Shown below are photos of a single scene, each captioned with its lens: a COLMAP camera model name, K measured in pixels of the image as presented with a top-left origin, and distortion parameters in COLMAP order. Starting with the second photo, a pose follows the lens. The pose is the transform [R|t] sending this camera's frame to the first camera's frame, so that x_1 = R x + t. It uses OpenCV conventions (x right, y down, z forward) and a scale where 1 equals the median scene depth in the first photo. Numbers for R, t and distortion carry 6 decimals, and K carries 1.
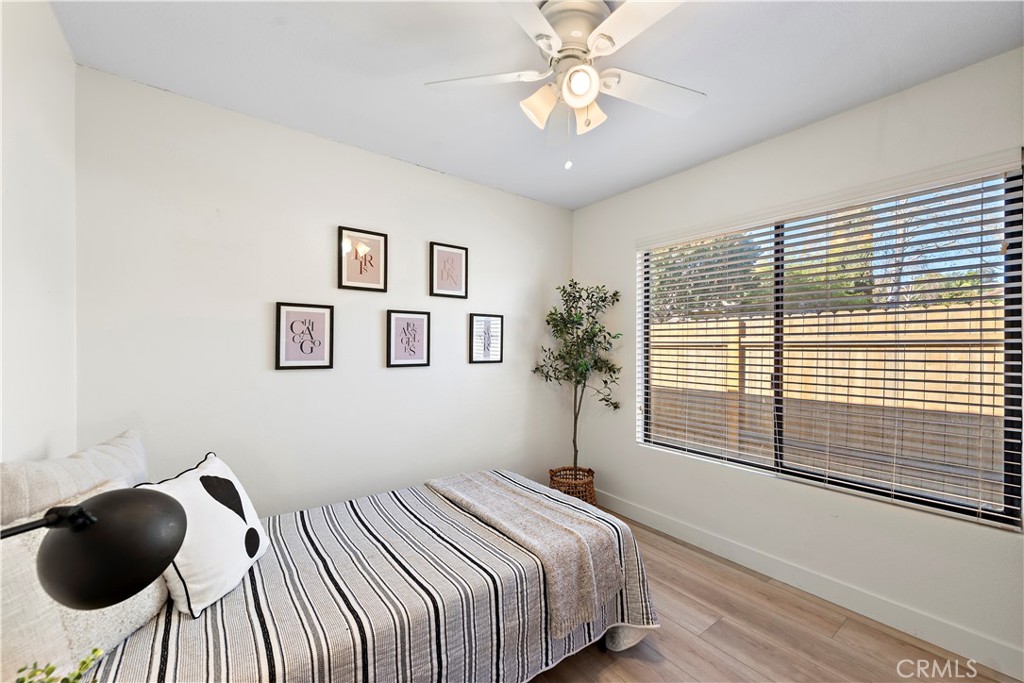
lens RADIAL K [[405.5, 0, 512.0], [0, 405.5, 341.5], [0, 0, 1]] dist [0.003057, 0.000261]
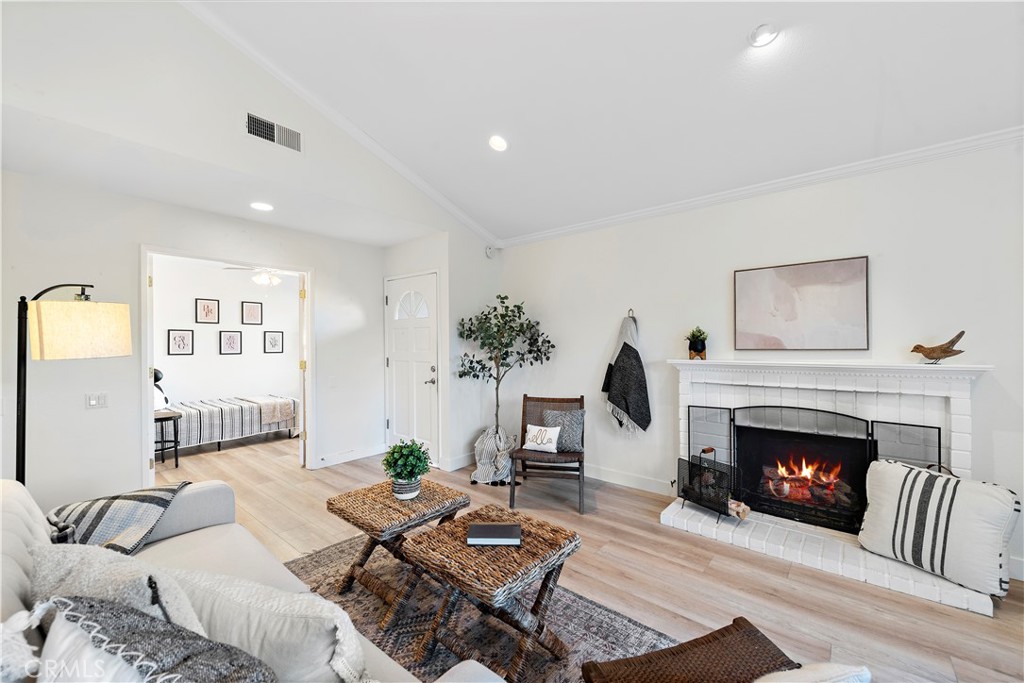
lens RADIAL K [[405.5, 0, 512.0], [0, 405.5, 341.5], [0, 0, 1]] dist [0.003057, 0.000261]
pose [[0.971917, -0.005662, 0.235257, 0.824574], [0.005676, 0.999984, 0.000616, -0.005936], [-0.235257, 0.000737, 0.971933, -1.780180]]
